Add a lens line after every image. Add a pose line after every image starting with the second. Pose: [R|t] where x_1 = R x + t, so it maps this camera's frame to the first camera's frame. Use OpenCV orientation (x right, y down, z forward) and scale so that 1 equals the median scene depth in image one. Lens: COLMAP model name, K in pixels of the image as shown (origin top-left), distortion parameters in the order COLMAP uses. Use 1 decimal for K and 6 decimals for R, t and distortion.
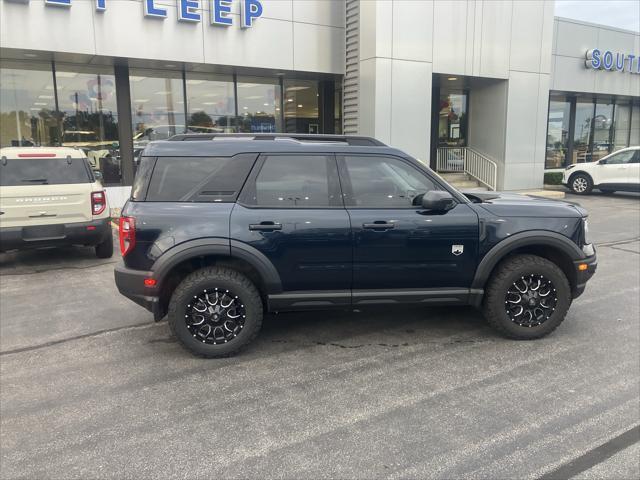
lens RADIAL K [[518.2, 0, 312.3], [0, 518.2, 237.1], [0, 0, 1]] dist [-0.002060, -0.006751]
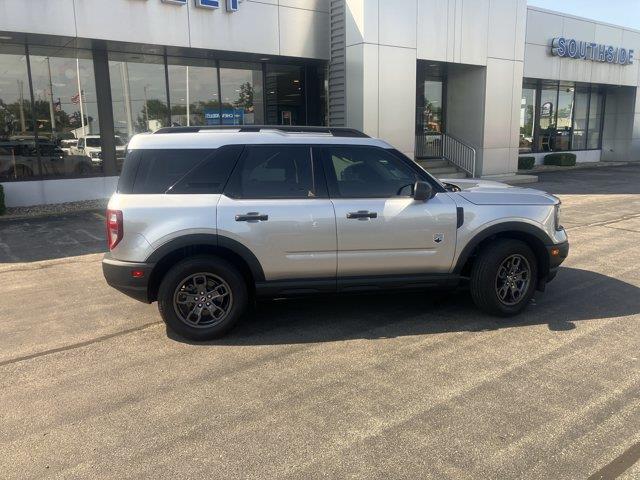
lens RADIAL K [[521.9, 0, 320.0], [0, 521.9, 240.0], [0, 0, 1]] dist [-0.007242, 0.001932]
pose [[0.994805, -0.027408, 0.098042, -0.065618], [0.024831, 0.999316, 0.027411, 0.002021], [-0.098726, -0.024834, 0.994805, 0.001070]]
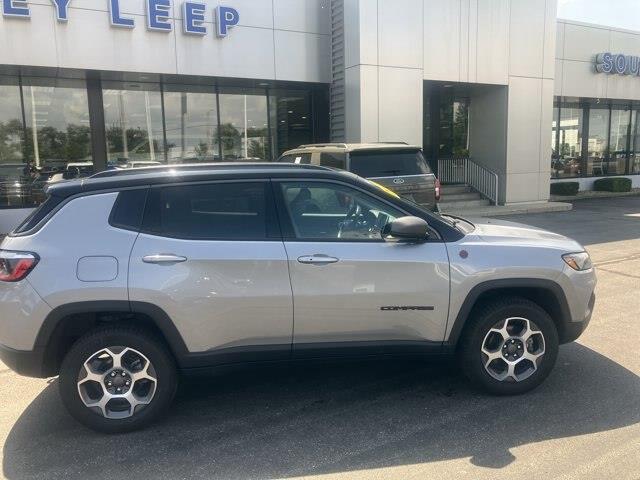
lens RADIAL K [[521.9, 0, 320.0], [0, 521.9, 240.0], [0, 0, 1]] dist [-0.007242, 0.001932]
pose [[0.999341, -0.008709, -0.035239, 0.075808], [0.008086, 0.999809, -0.017798, -0.009599], [0.035387, 0.017501, 0.999220, 0.047715]]
